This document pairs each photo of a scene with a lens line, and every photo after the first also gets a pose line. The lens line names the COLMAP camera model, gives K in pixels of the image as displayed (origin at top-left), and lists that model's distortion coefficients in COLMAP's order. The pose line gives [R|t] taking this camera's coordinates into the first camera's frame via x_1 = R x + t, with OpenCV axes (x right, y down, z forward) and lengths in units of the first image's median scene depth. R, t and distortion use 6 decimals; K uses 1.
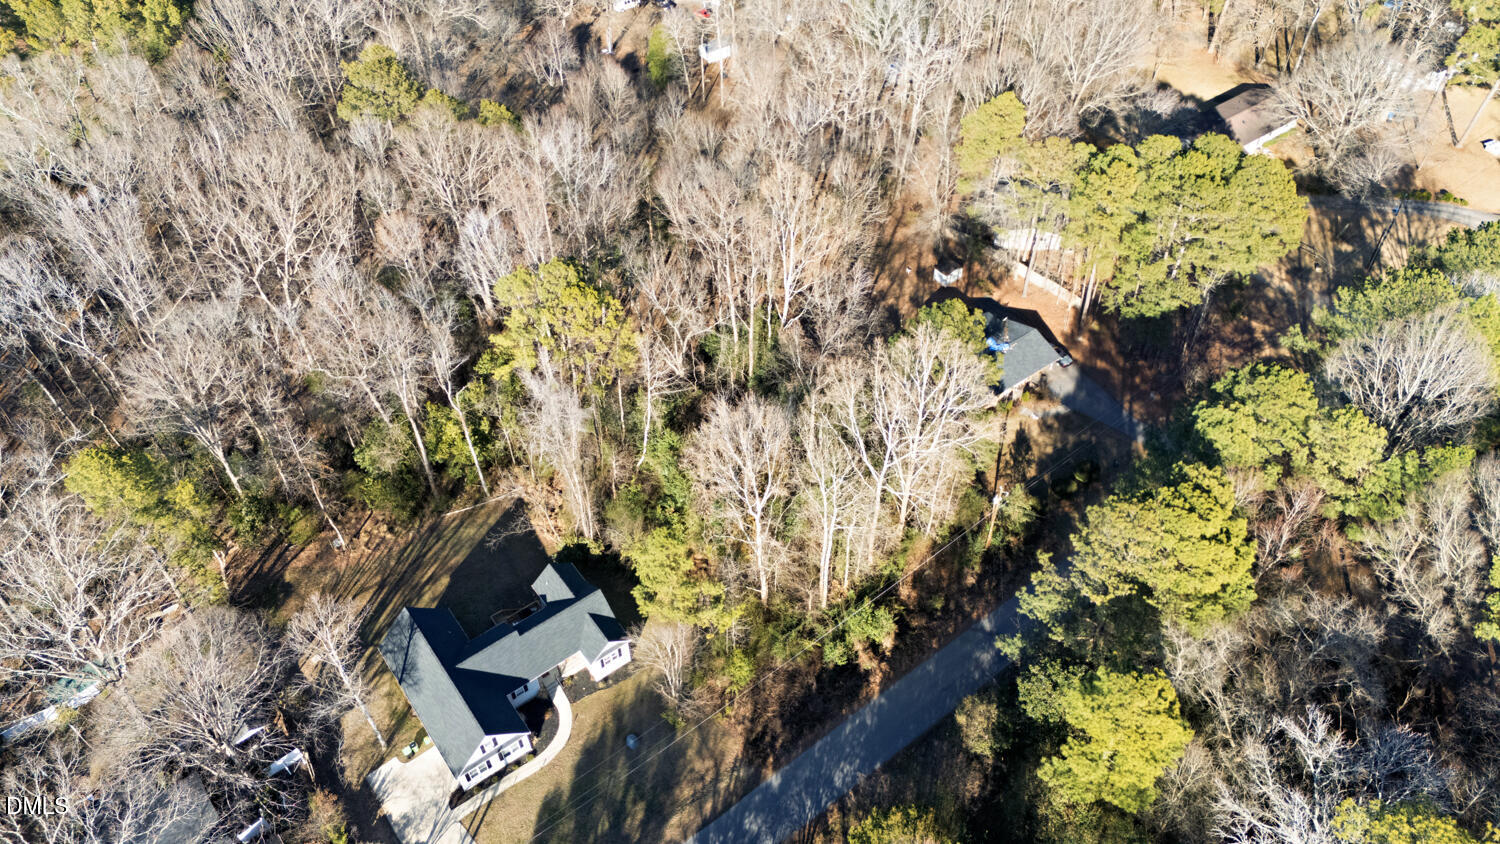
lens RADIAL K [[1075.0, 0, 750.0], [0, 1075.0, 422.0], [0, 0, 1]] dist [-0.002535, 0.122466]
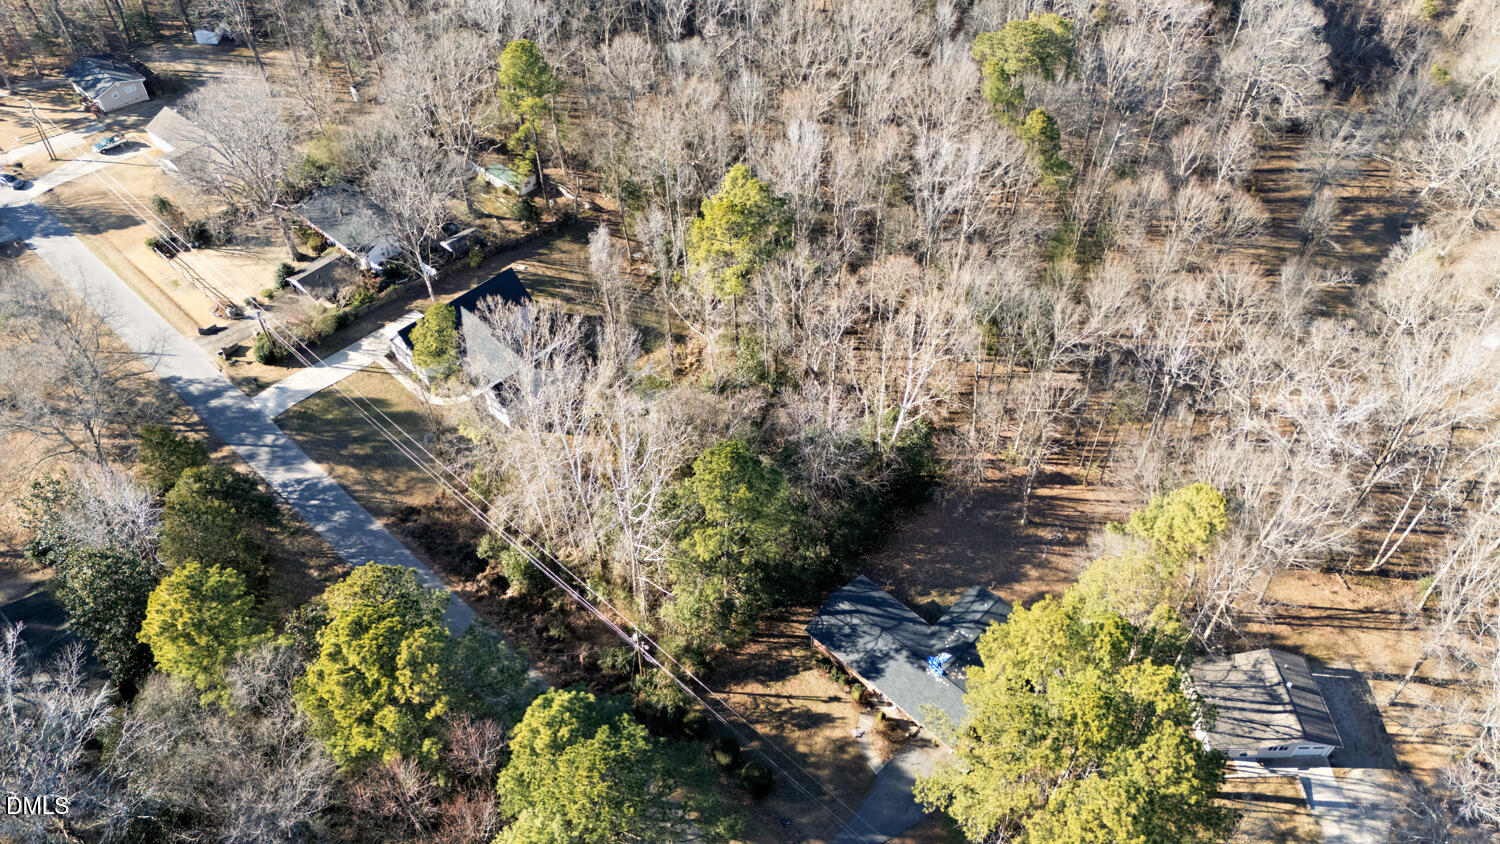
lens RADIAL K [[1049.1, 0, 753.0], [0, 1049.1, 462.6], [0, 0, 1]] dist [0.043536, -0.005208]
pose [[0.166401, 0.760387, -0.627791, 0.717645], [-0.715928, 0.530964, 0.453348, -0.494453], [0.678054, 0.374016, 0.632735, 0.482787]]
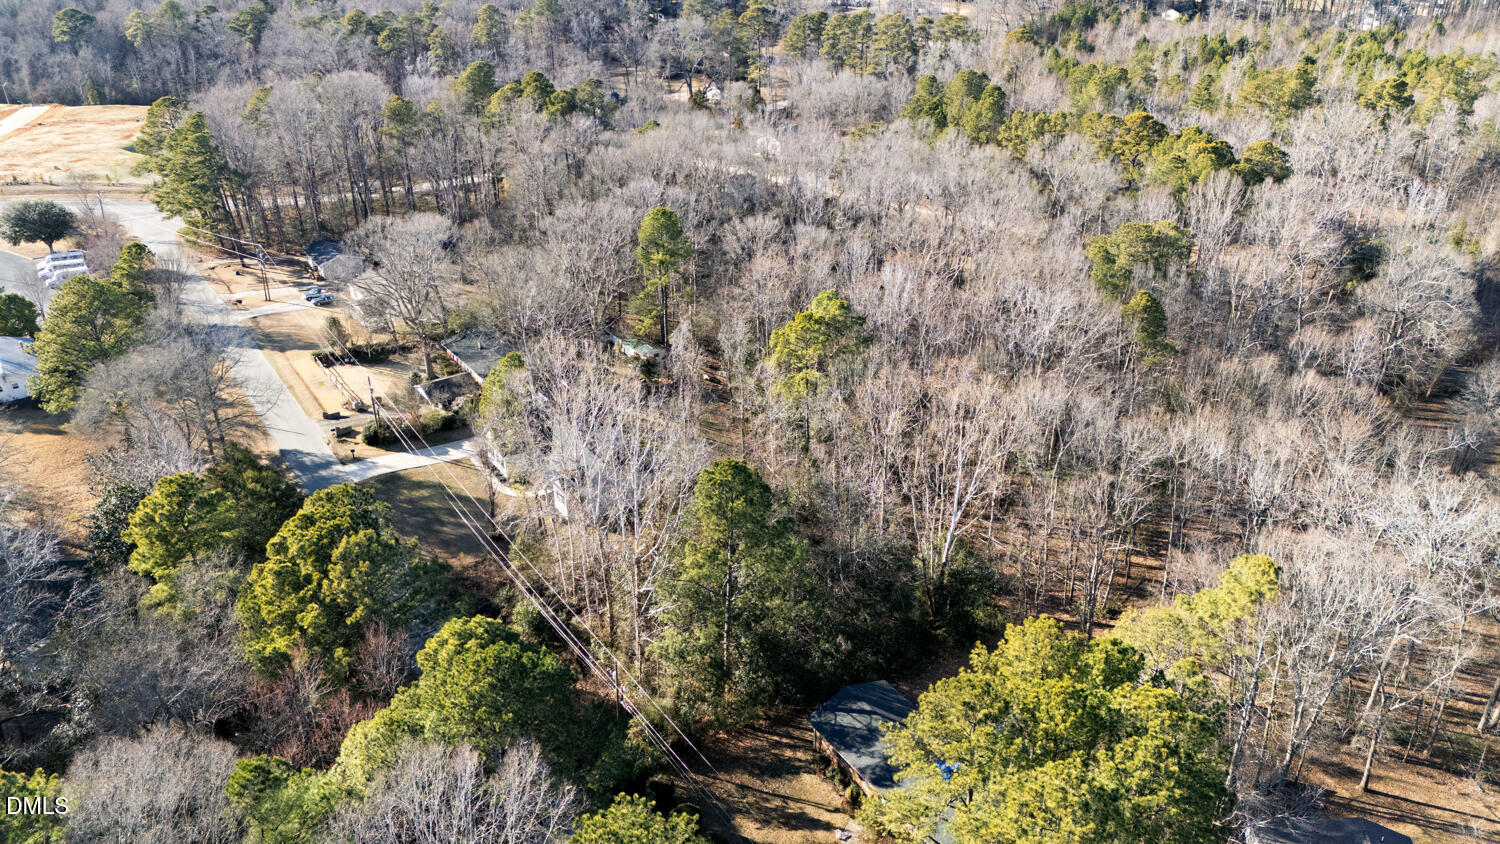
lens RADIAL K [[1075.0, 0, 750.0], [0, 1075.0, 422.0], [0, 0, 1]] dist [-0.002535, 0.122466]
pose [[-0.045681, 0.506413, -0.861080, 0.872757], [-0.719566, 0.581227, 0.380001, -0.449086], [0.692920, 0.636963, 0.337846, 0.698631]]
